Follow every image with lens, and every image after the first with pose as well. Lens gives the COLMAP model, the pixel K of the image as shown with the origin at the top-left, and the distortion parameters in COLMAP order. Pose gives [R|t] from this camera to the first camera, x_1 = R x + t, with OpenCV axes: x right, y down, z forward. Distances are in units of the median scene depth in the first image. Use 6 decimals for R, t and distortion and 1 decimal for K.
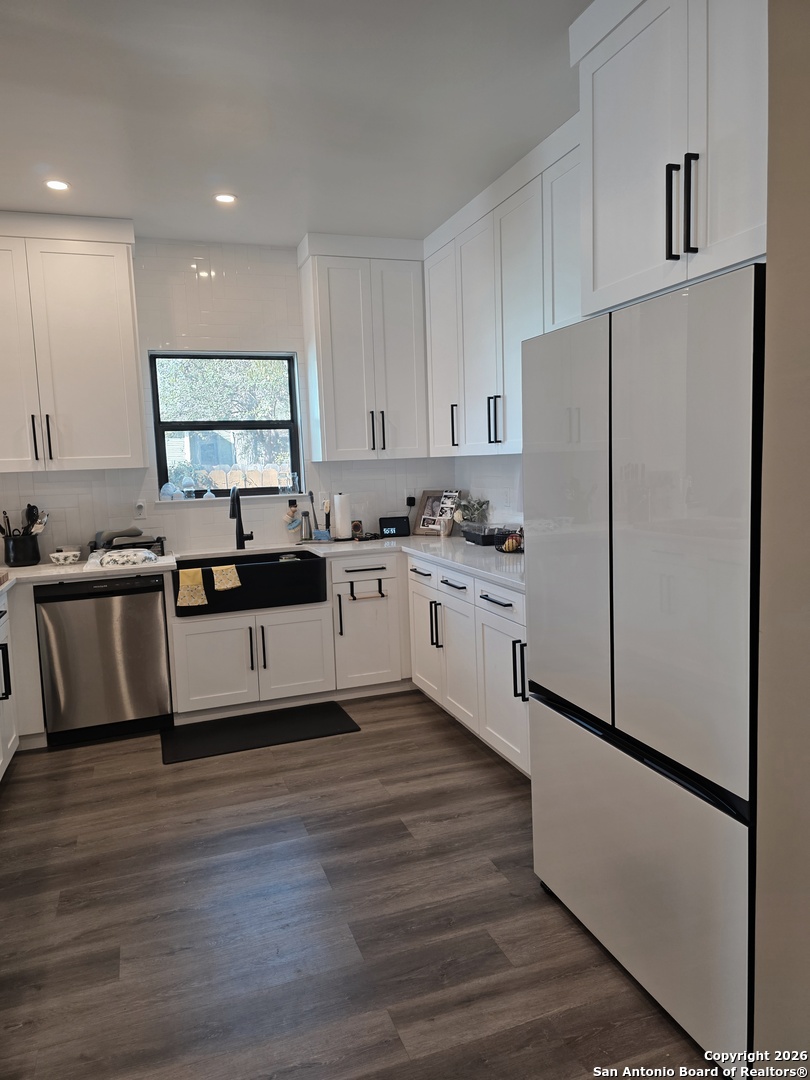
lens RADIAL K [[721.6, 0, 405.7], [0, 721.6, 532.6], [0, 0, 1]] dist [0.071520, -0.077943]
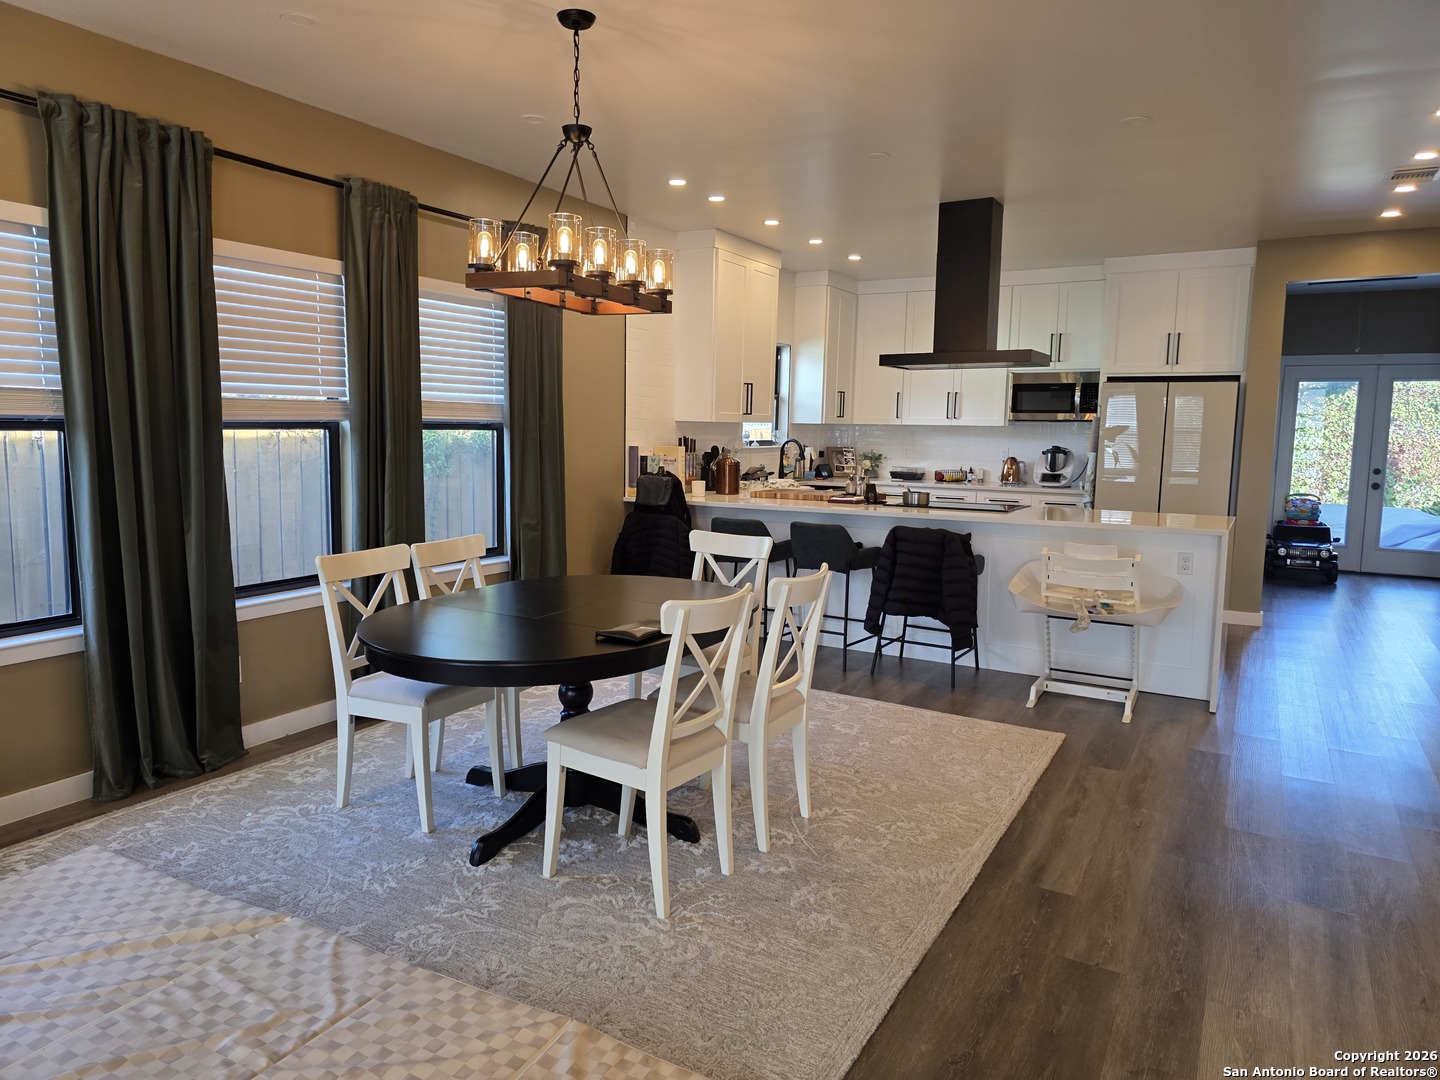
lens RADIAL K [[963.0, 0, 712.2], [0, 963.0, 529.9], [0, 0, 1]] dist [0.063508, -0.062300]
pose [[0.753431, -0.021717, 0.657169, -1.780962], [0.016927, 0.999764, 0.013632, 0.100887], [-0.657309, 0.000853, 0.753620, -0.374116]]
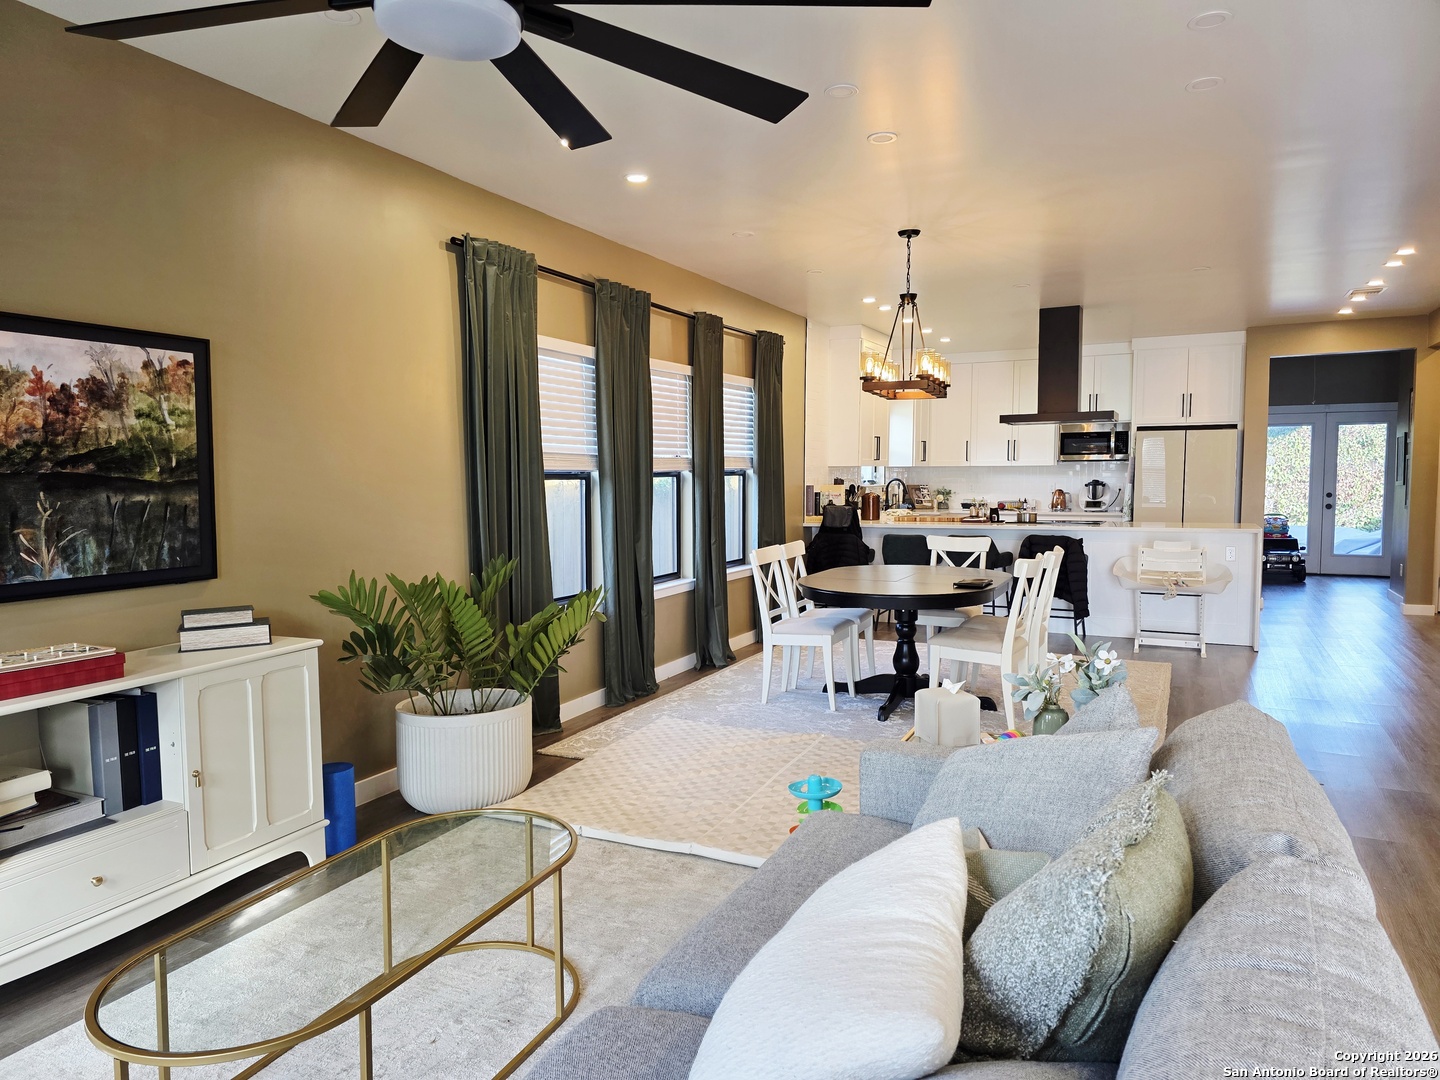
lens RADIAL K [[954.1, 0, 705.8], [0, 954.1, 541.5], [0, 0, 1]] dist [0.063254, -0.062814]
pose [[0.718622, -0.016354, 0.695209, -2.528573], [0.044228, 0.998774, -0.022222, 0.146721], [-0.693993, 0.046717, 0.718464, -0.462627]]
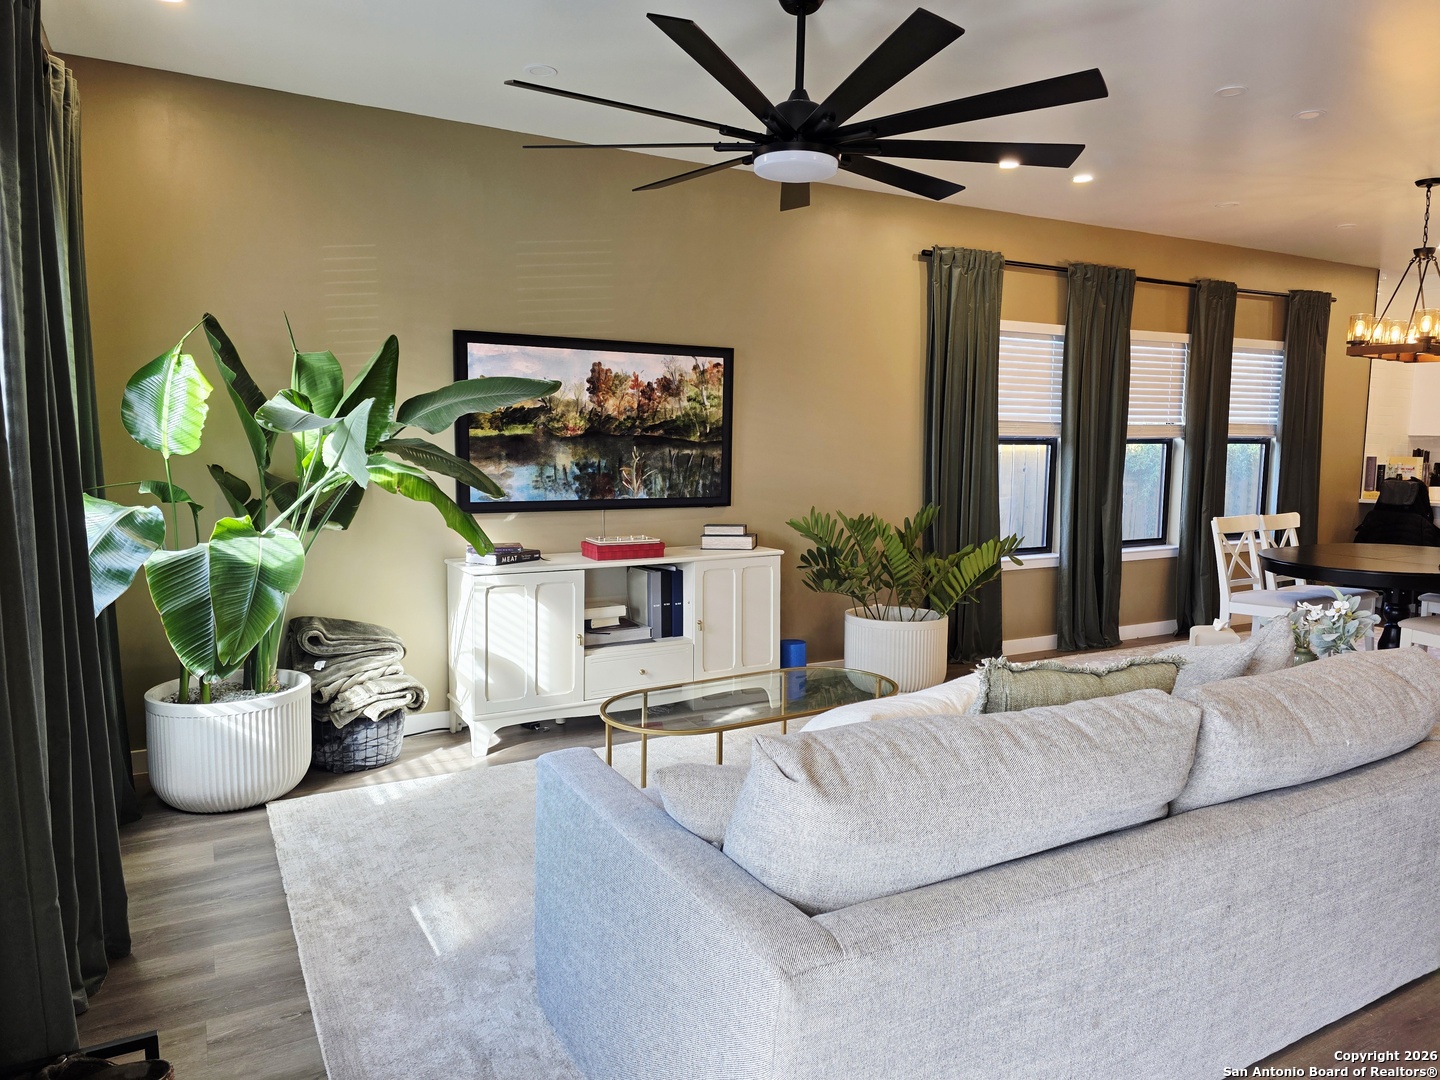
lens RADIAL K [[979.2, 0, 703.3], [0, 979.2, 534.2], [0, 0, 1]] dist [0.068466, -0.060328]
pose [[0.986064, 0.030213, 0.163600, -2.494761], [-0.030341, 0.999538, -0.001717, 0.183299], [-0.163576, -0.003271, 0.986525, -0.849032]]
